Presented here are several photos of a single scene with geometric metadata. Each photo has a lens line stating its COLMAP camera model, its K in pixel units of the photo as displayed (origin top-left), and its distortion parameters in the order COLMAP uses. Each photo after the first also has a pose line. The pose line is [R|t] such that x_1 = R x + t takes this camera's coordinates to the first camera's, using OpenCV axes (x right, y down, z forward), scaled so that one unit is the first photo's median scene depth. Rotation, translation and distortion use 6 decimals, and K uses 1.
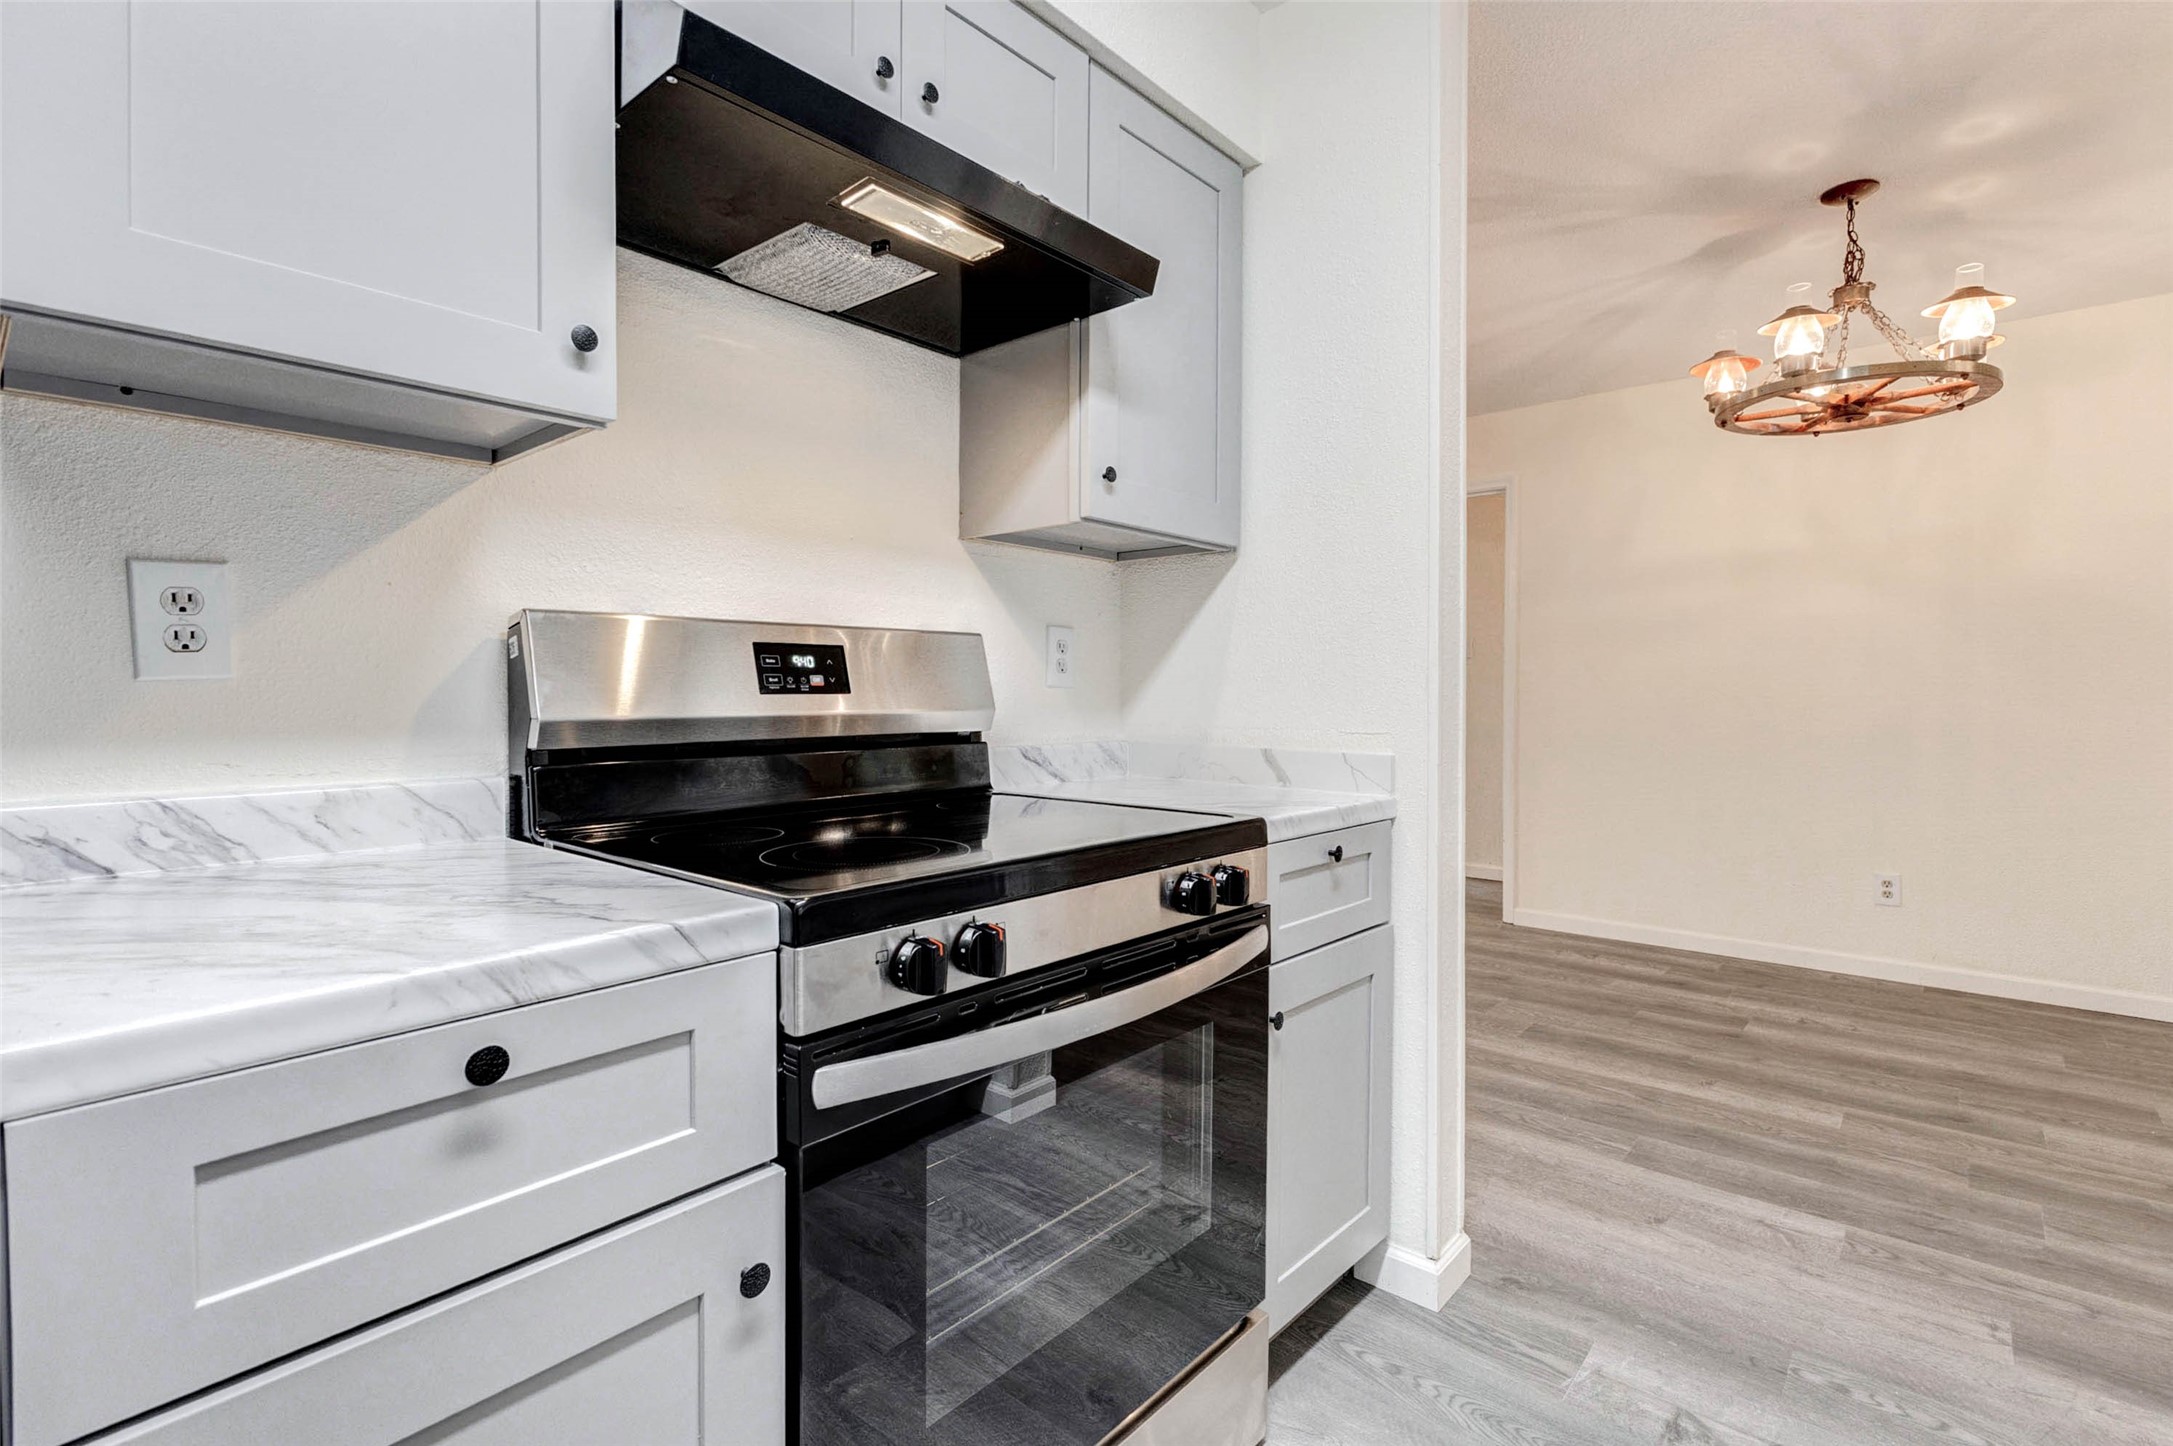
lens RADIAL K [[999.2, 0, 1078.5], [0, 999.2, 709.7], [0, 0, 1]] dist [-0.011160, -0.000460]
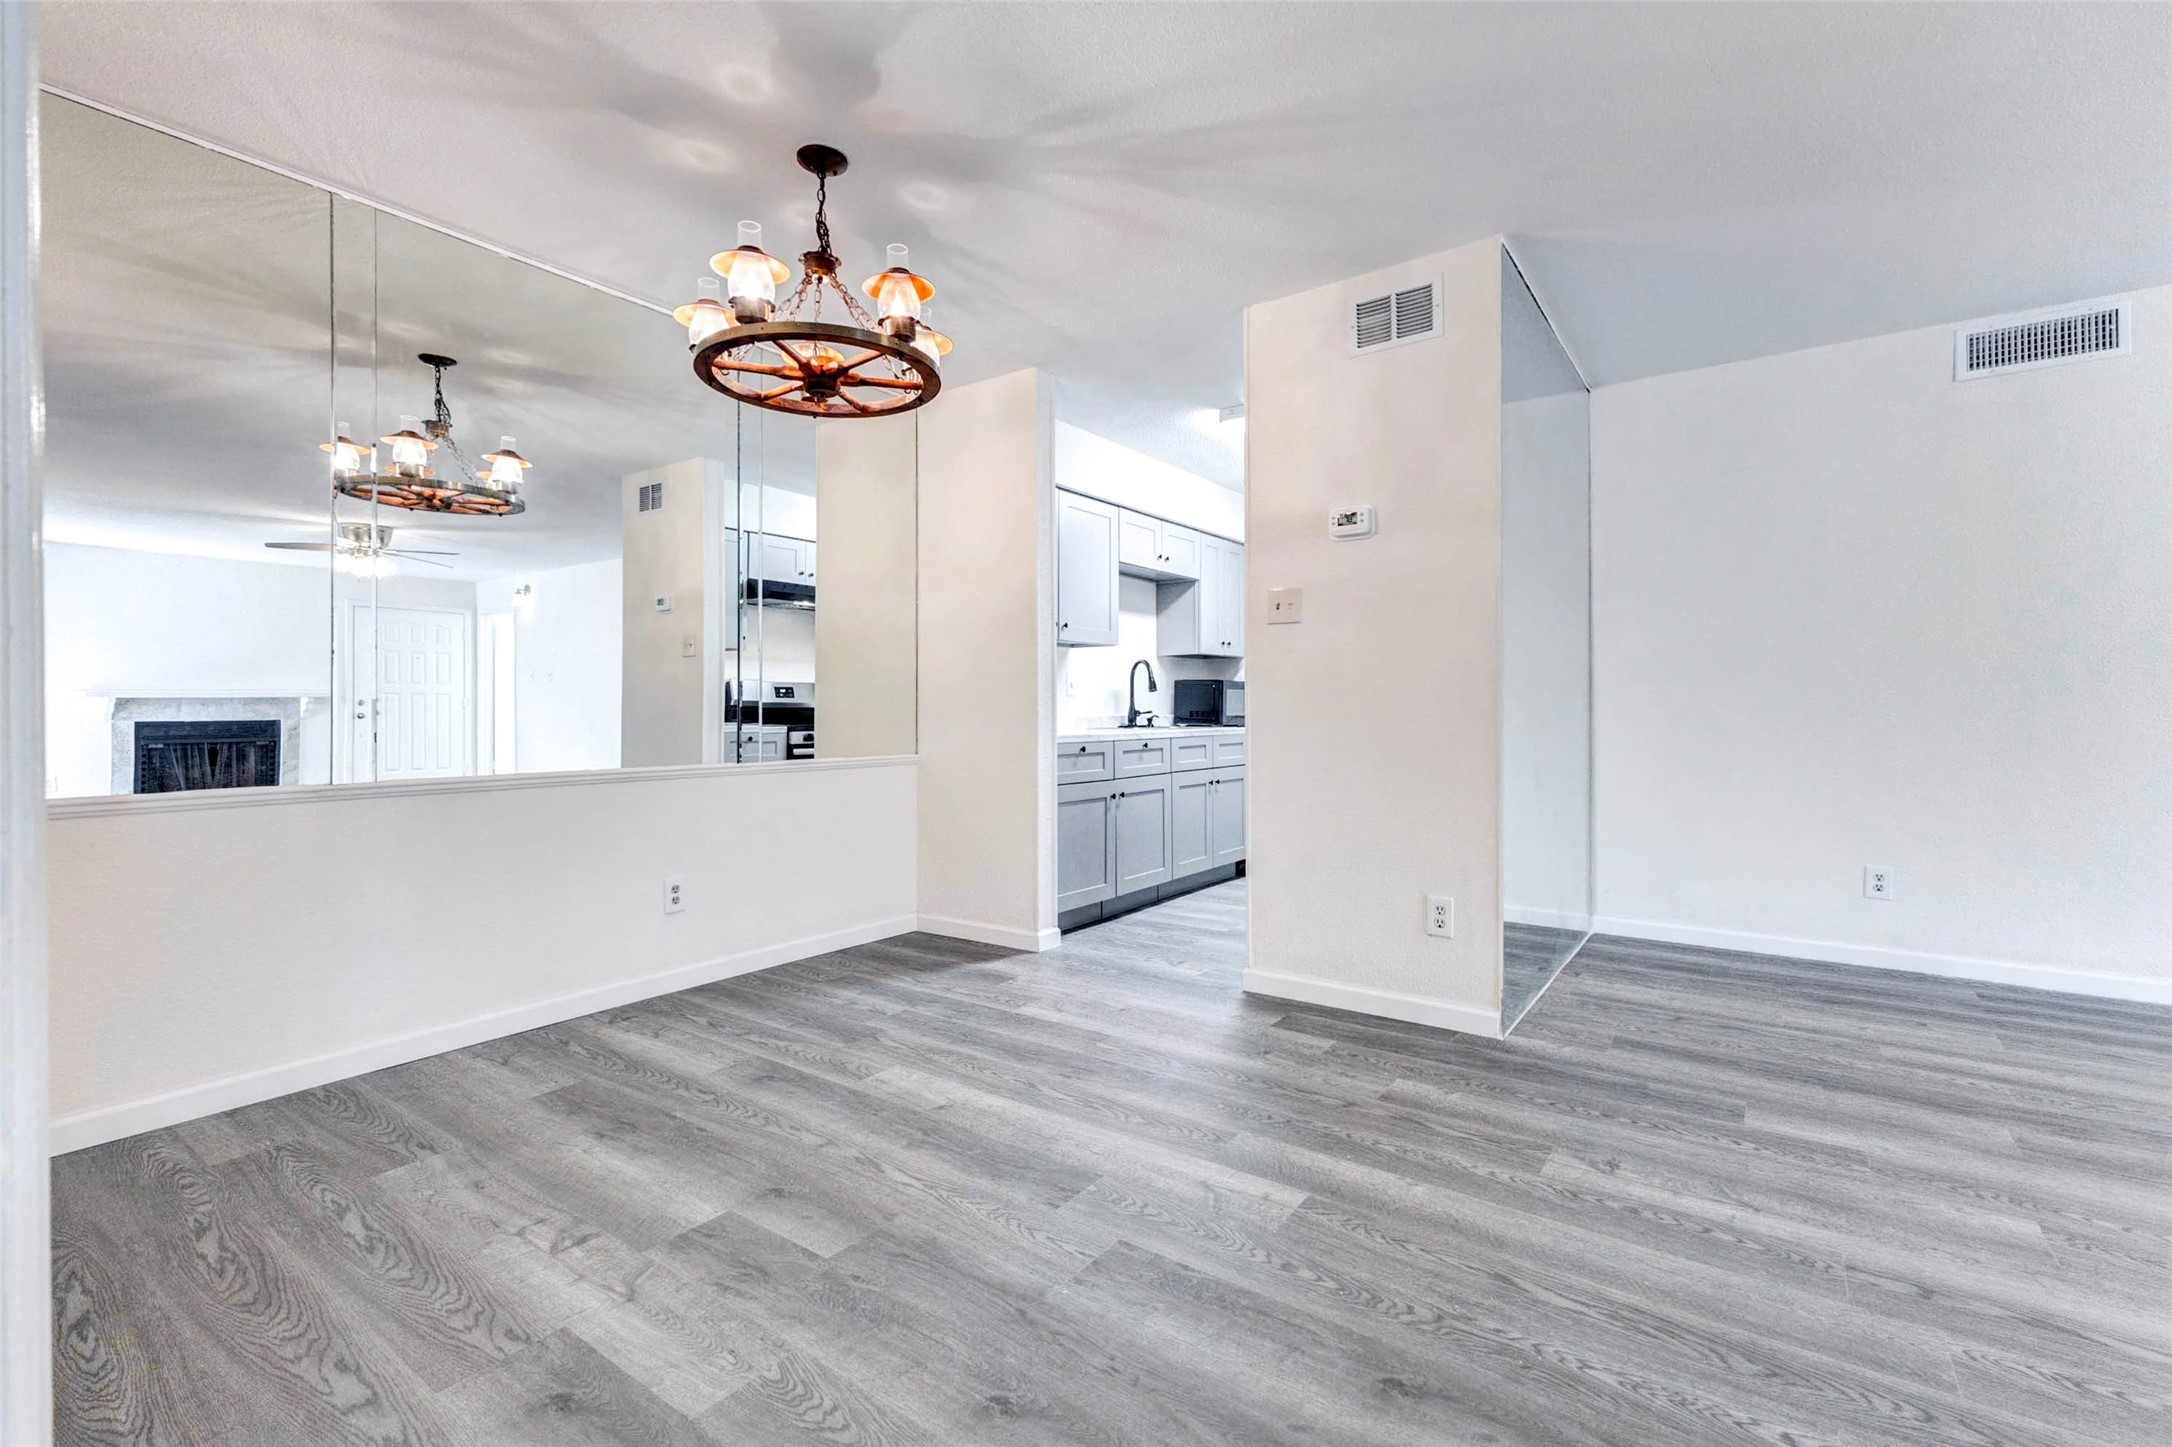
lens RADIAL K [[935.8, 0, 1096.9], [0, 935.8, 710.7], [0, 0, 1]] dist [0.008536, -0.002439]
pose [[-0.994231, 0.004914, -0.107152, 0.605381], [0.003561, 0.999912, 0.012814, 0.003968], [0.107205, 0.012359, -0.994160, 1.929807]]
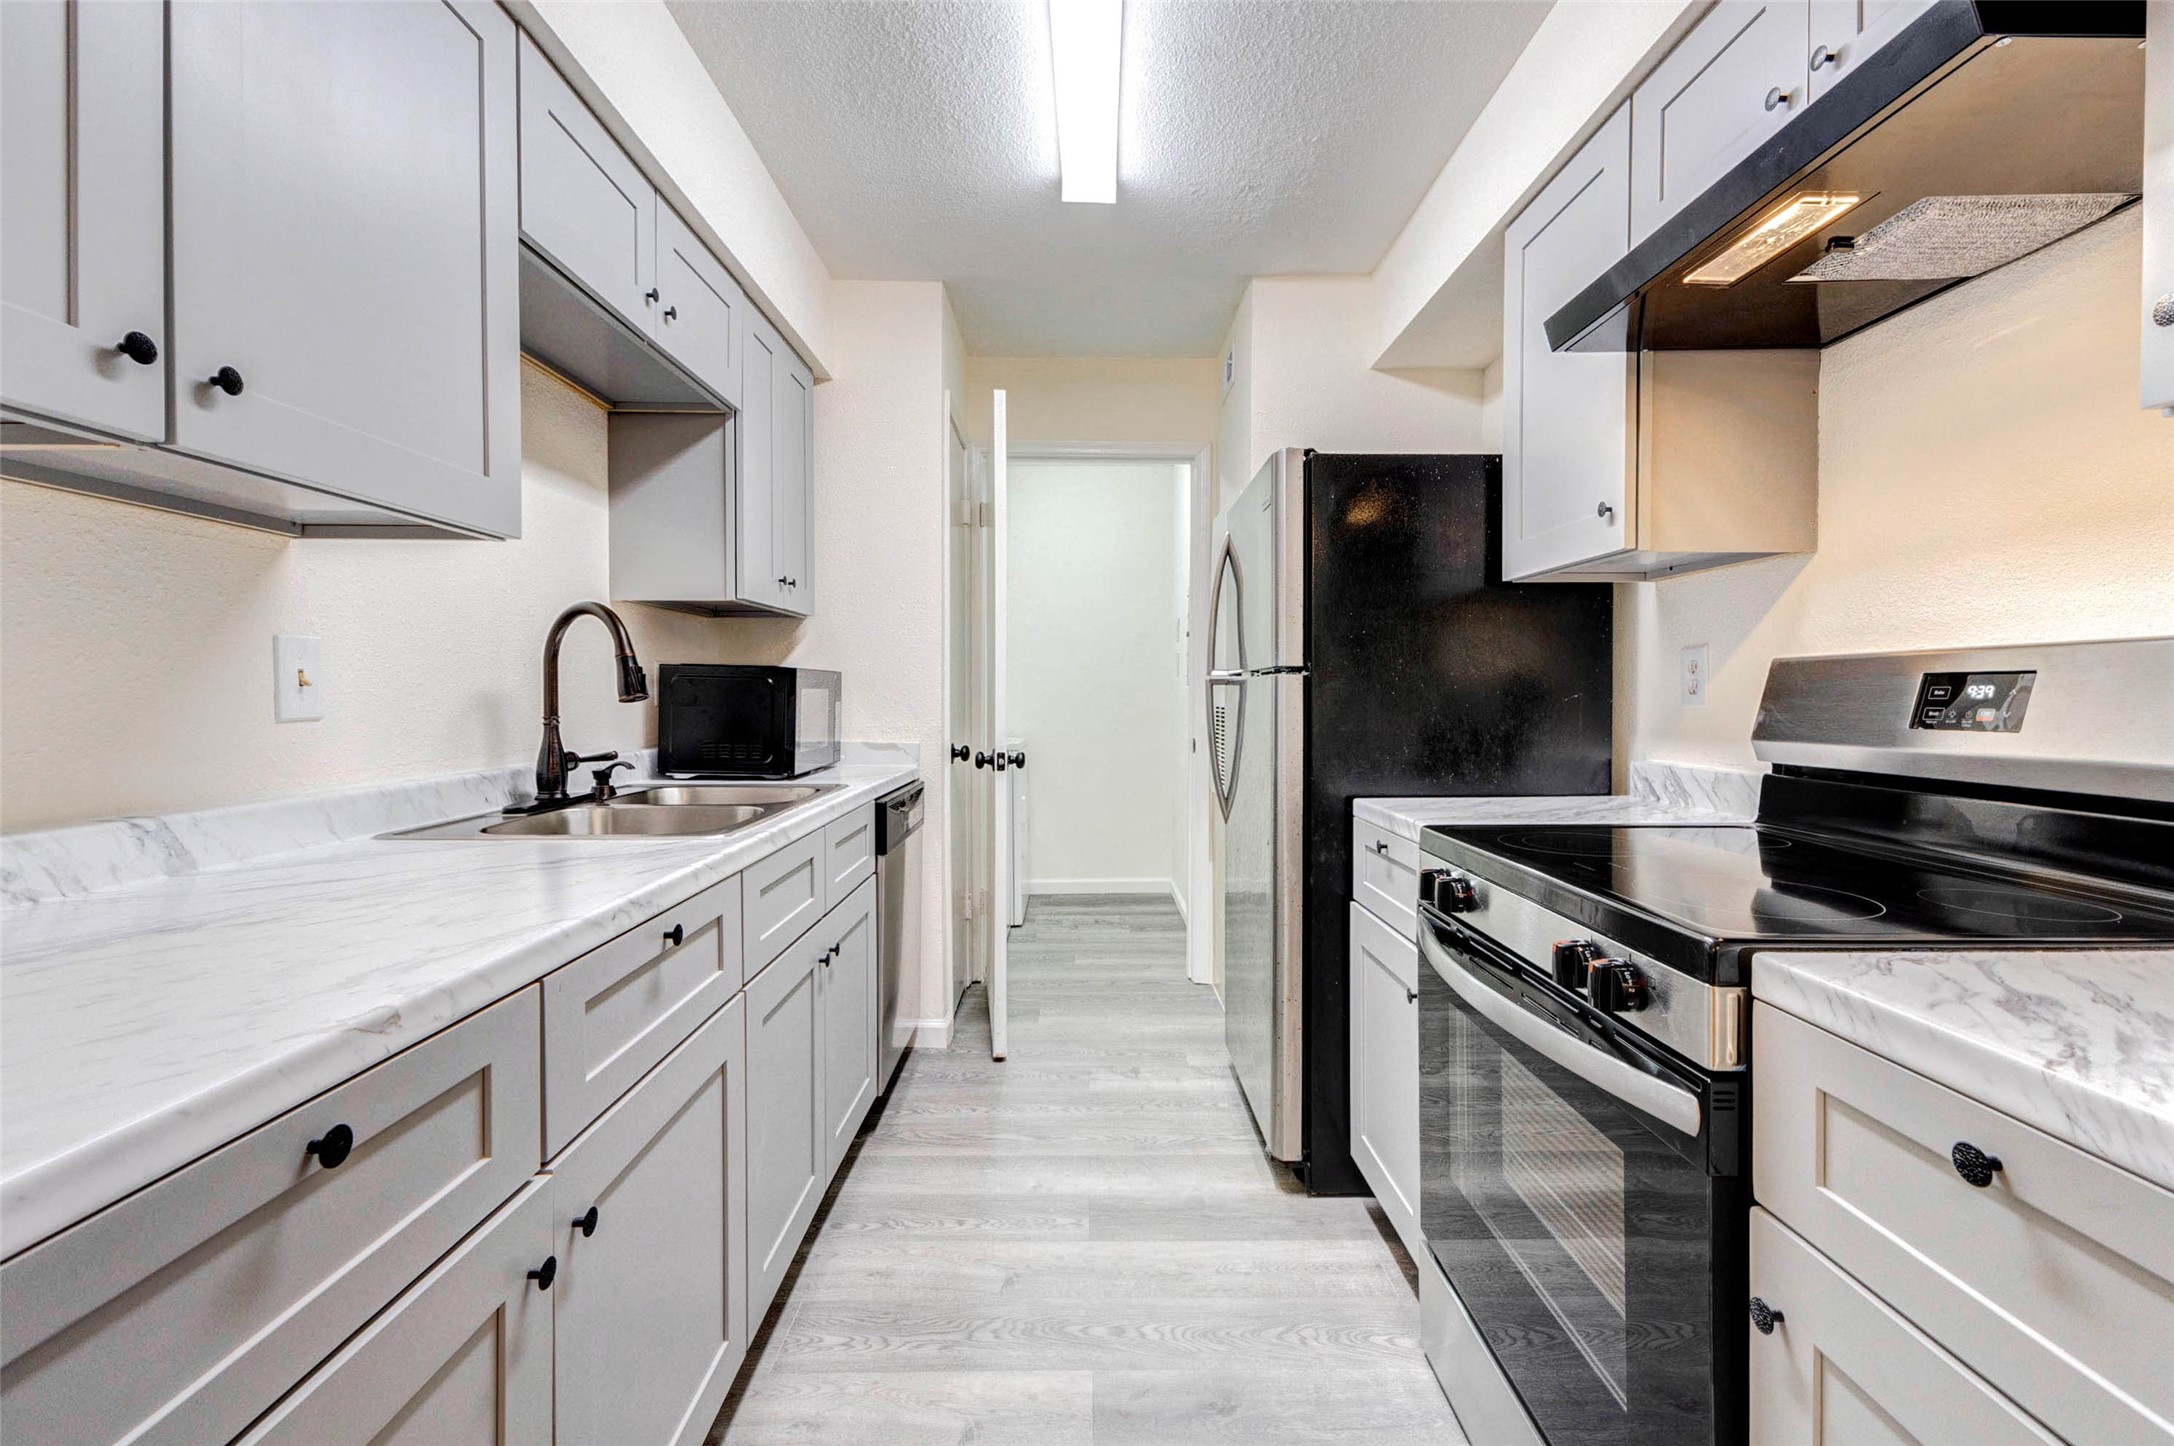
lens RADIAL K [[936.6, 0, 1090.9], [0, 936.6, 693.6], [0, 0, 1]] dist [0.008536, -0.002439]
pose [[-0.738211, 0.002415, -0.674565, 0.474144], [-0.009951, 0.999846, 0.014468, -0.029299], [0.674496, 0.017393, -0.738073, 0.615976]]
